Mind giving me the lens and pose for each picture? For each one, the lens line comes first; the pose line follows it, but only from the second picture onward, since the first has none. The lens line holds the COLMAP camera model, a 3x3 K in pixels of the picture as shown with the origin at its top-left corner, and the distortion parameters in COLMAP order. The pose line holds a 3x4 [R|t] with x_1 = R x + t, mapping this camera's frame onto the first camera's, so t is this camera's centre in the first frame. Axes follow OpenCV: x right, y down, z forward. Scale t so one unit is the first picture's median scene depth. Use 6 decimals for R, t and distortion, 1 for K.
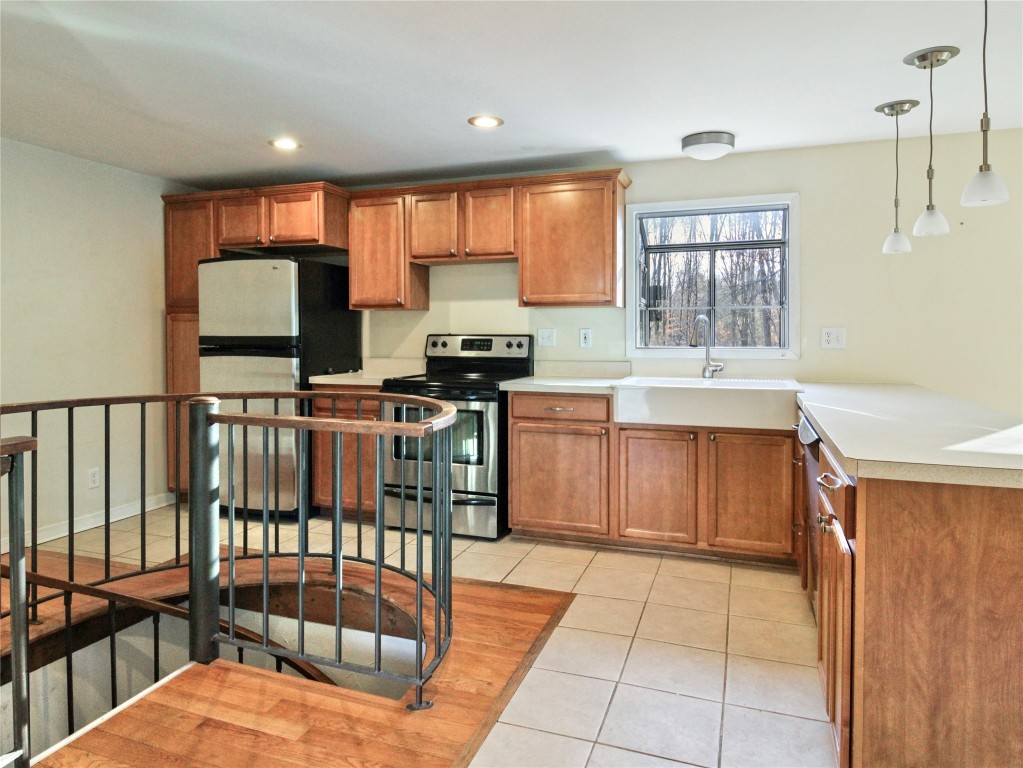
lens RADIAL K [[650.3, 0, 512.7], [0, 650.3, 343.3], [0, 0, 1]] dist [0.006900, -0.014354]
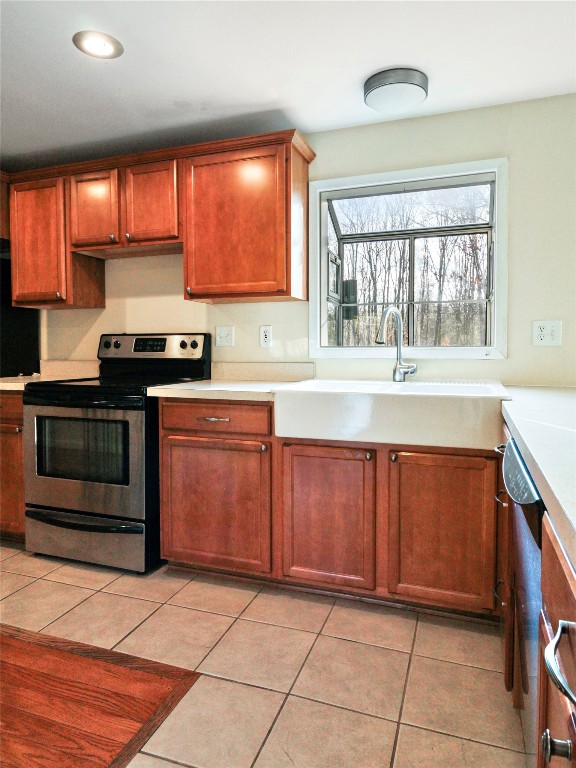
lens RADIAL K [[500.6, 0, 290.2], [0, 500.6, 368.4], [0, 0, 1]] dist [0.000967, -0.002502]
pose [[0.999994, -0.000763, 0.003261, 0.166369], [0.000680, 0.999670, 0.025668, 0.020831], [-0.003280, -0.025666, 0.999665, 0.371339]]
